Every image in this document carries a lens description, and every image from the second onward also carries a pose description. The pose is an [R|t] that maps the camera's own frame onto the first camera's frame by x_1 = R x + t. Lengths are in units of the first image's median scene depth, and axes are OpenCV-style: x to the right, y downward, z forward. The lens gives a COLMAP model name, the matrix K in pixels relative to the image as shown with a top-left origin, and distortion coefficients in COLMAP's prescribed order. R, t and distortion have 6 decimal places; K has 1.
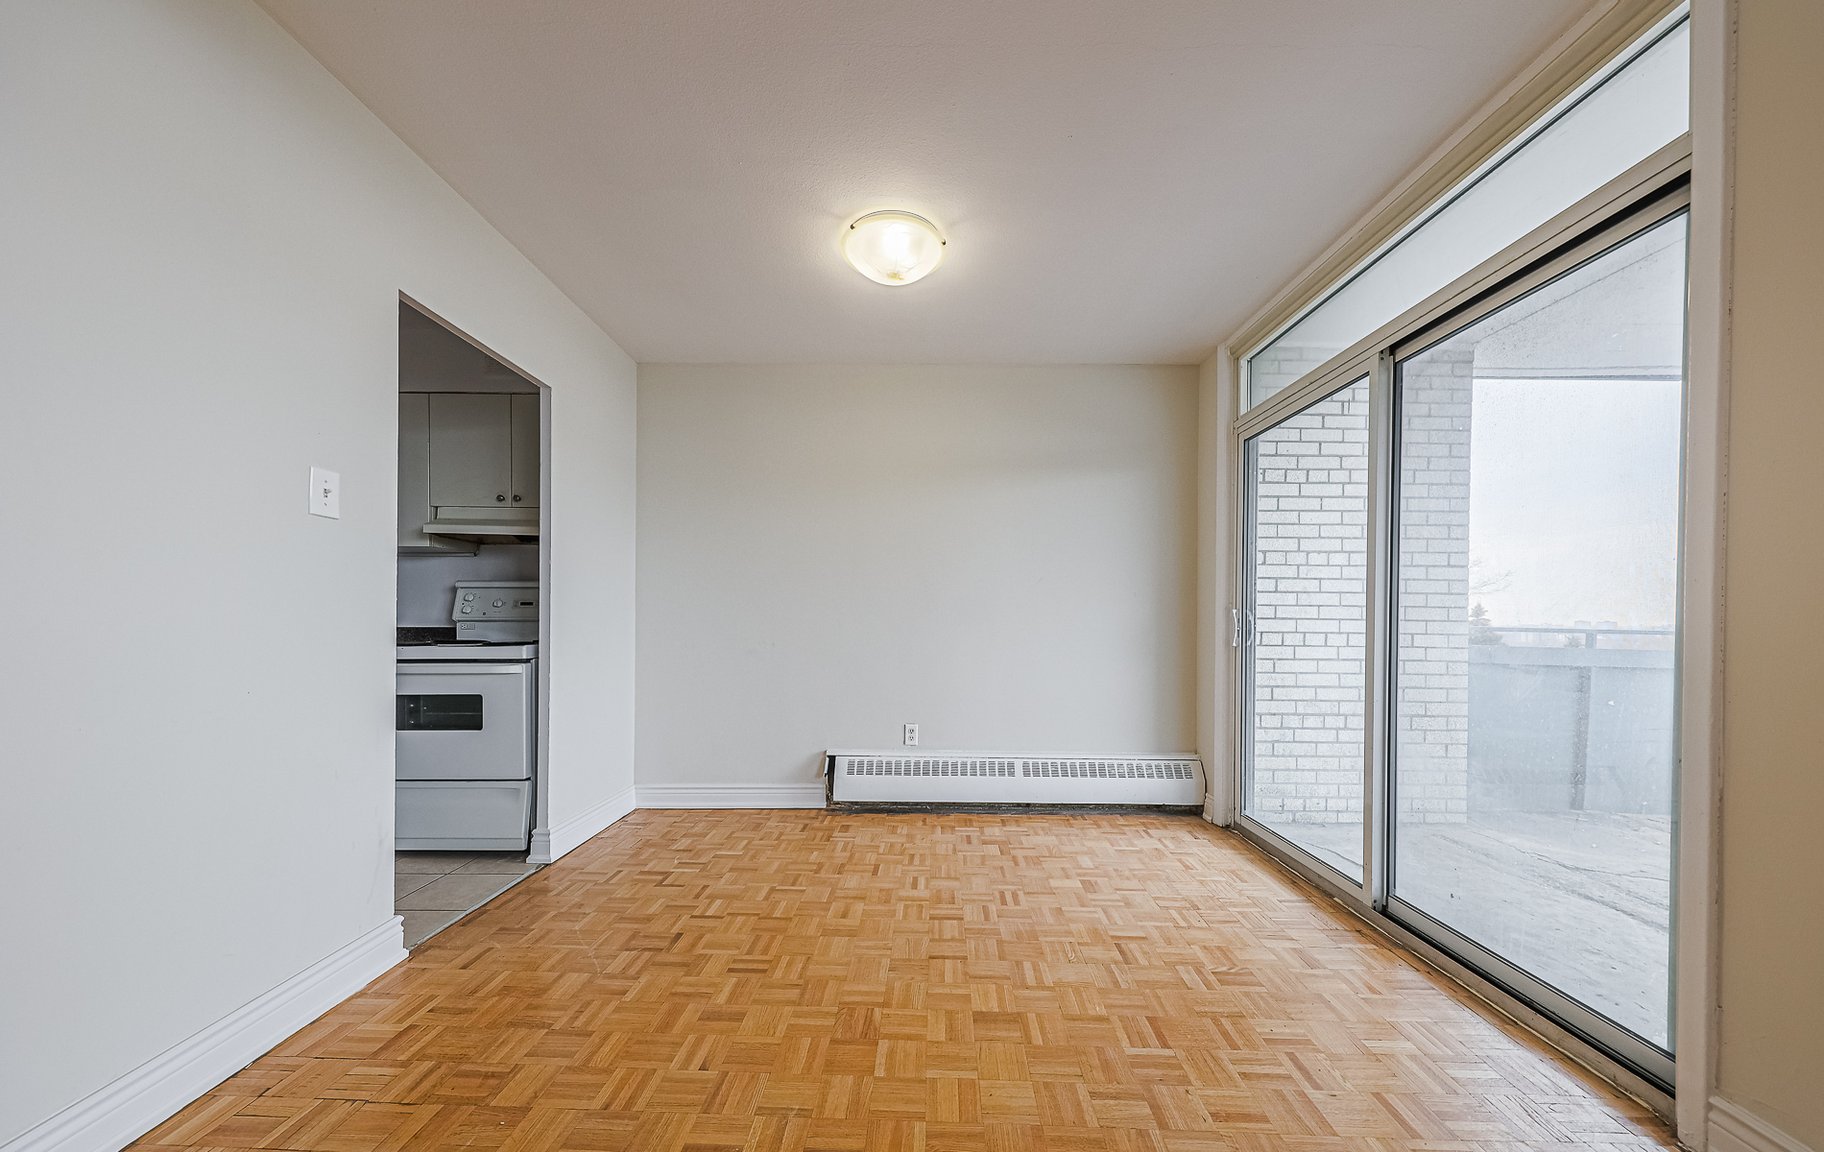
lens RADIAL K [[607.4, 0, 911.3], [0, 607.4, 625.4], [0, 0, 1]] dist [0.002468, 0.000172]
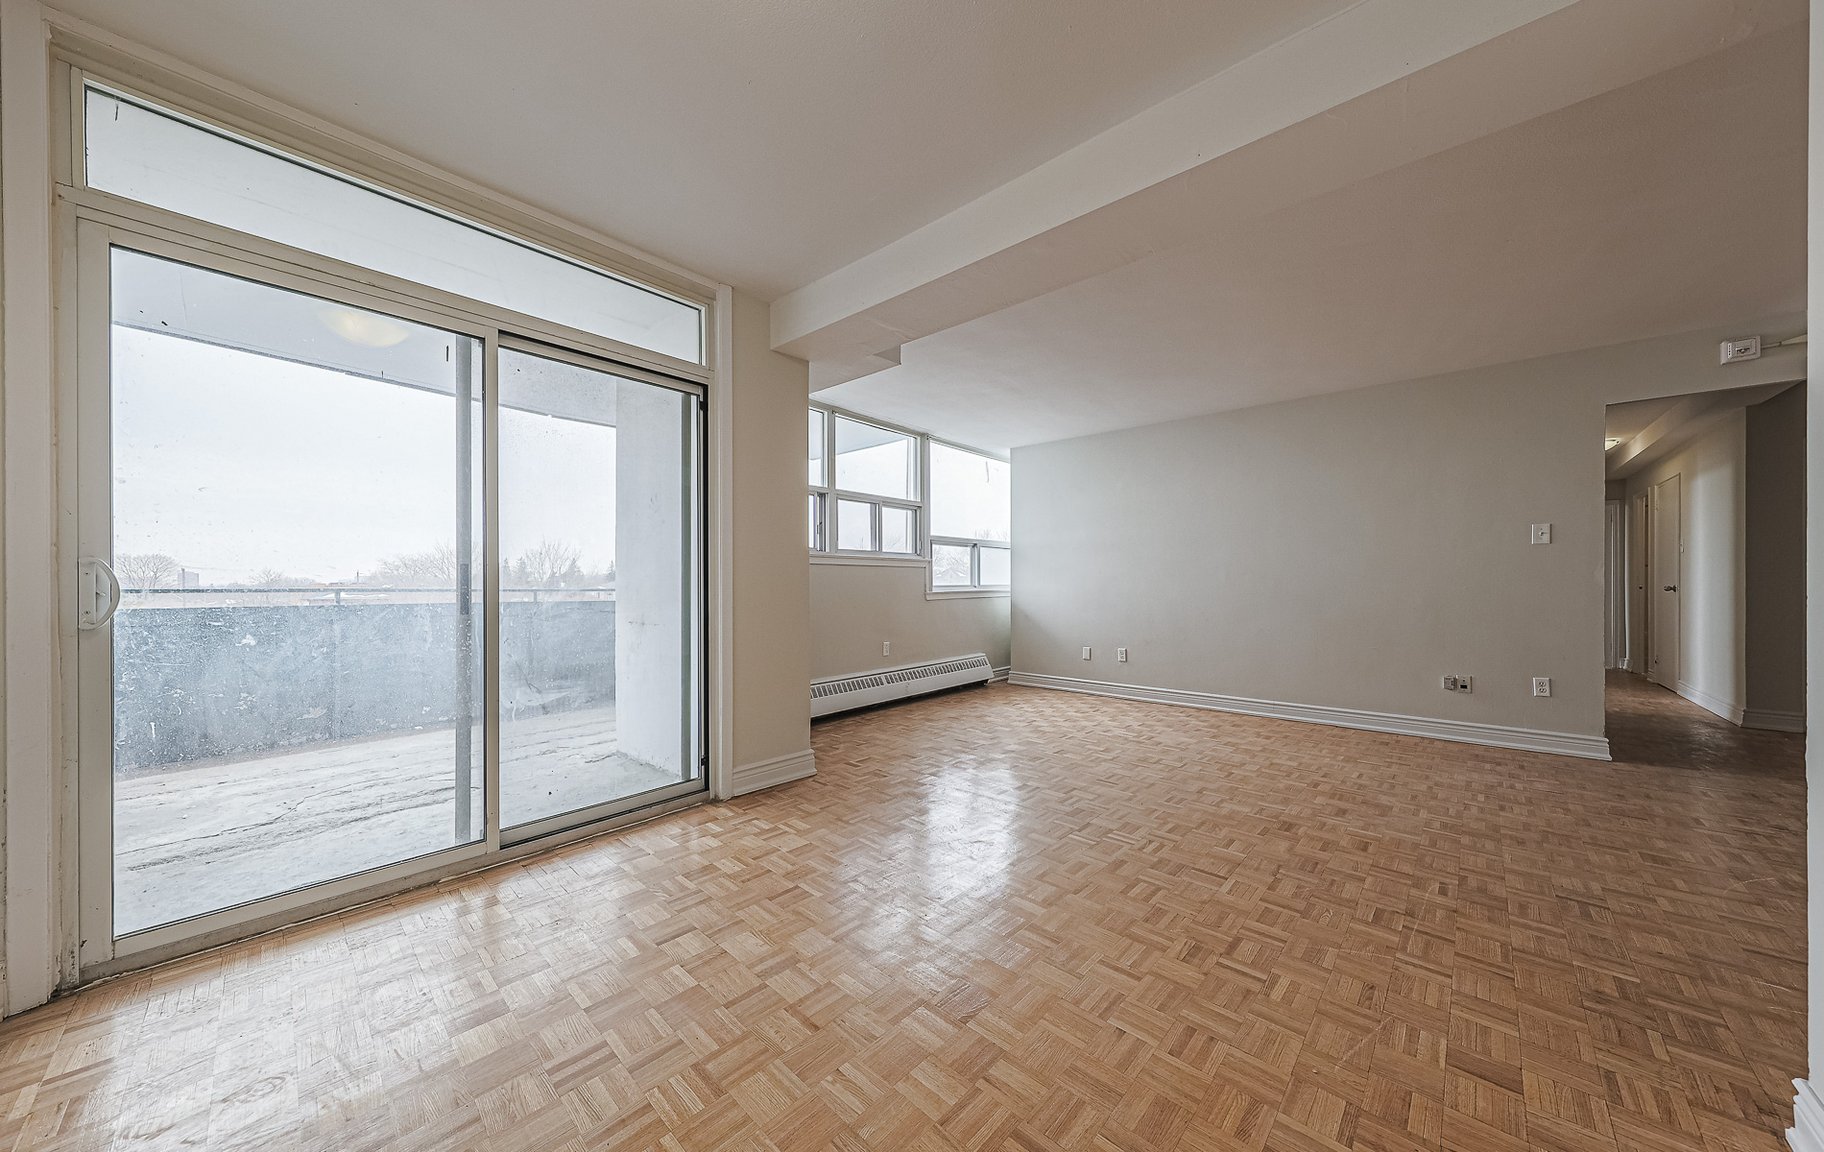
lens RADIAL K [[607.4, 0, 916.4], [0, 607.4, 585.5], [0, 0, 1]] dist [0.002468, 0.000172]
pose [[-0.757905, -0.007815, 0.652318, -0.343426], [0.000749, 0.999917, 0.012850, -0.009098], [-0.652364, 0.010228, -0.757836, 0.923905]]
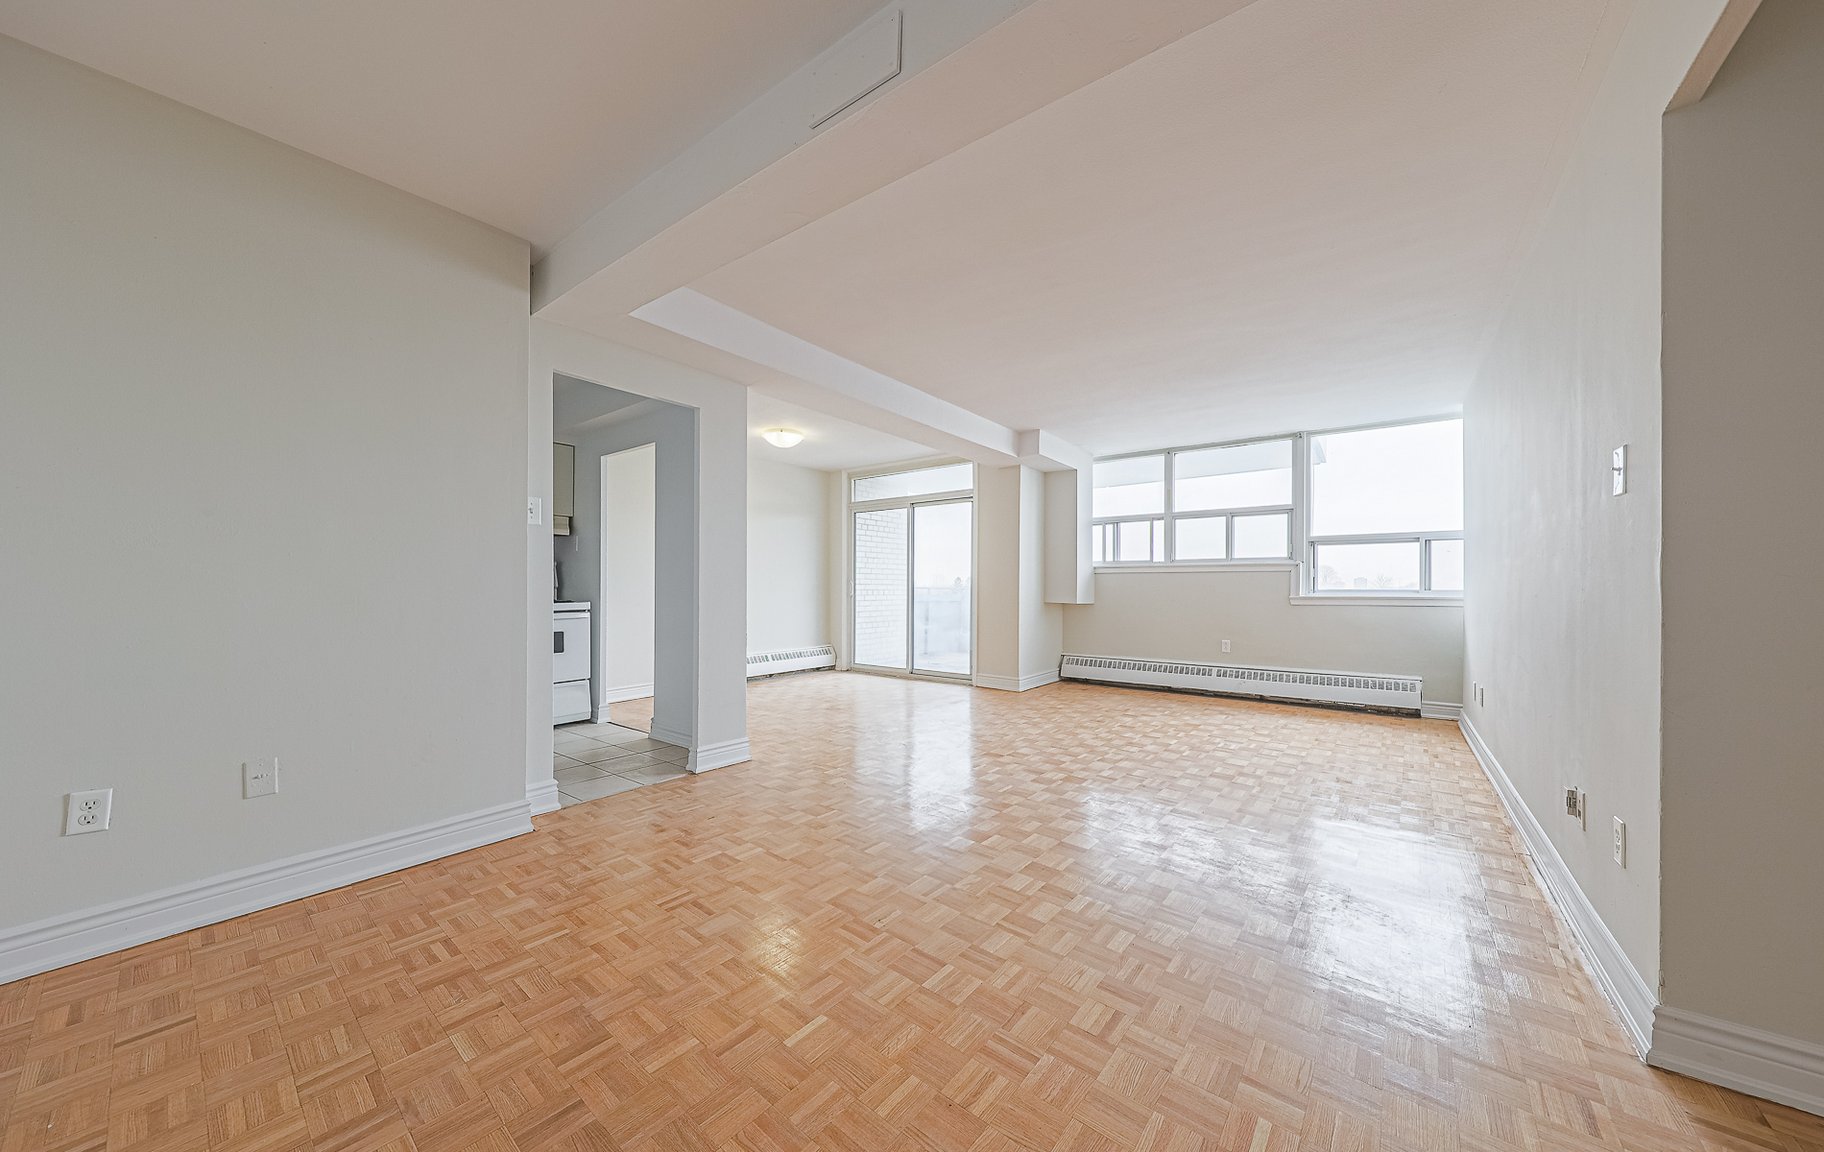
lens RADIAL K [[607.4, 0, 923.1], [0, 607.4, 582.3], [0, 0, 1]] dist [0.002468, 0.000172]
pose [[0.600044, -0.000213, 0.799967, -1.264306], [0.007042, 0.999963, -0.005017, -0.006032], [-0.799936, 0.008644, 0.600023, -0.712277]]
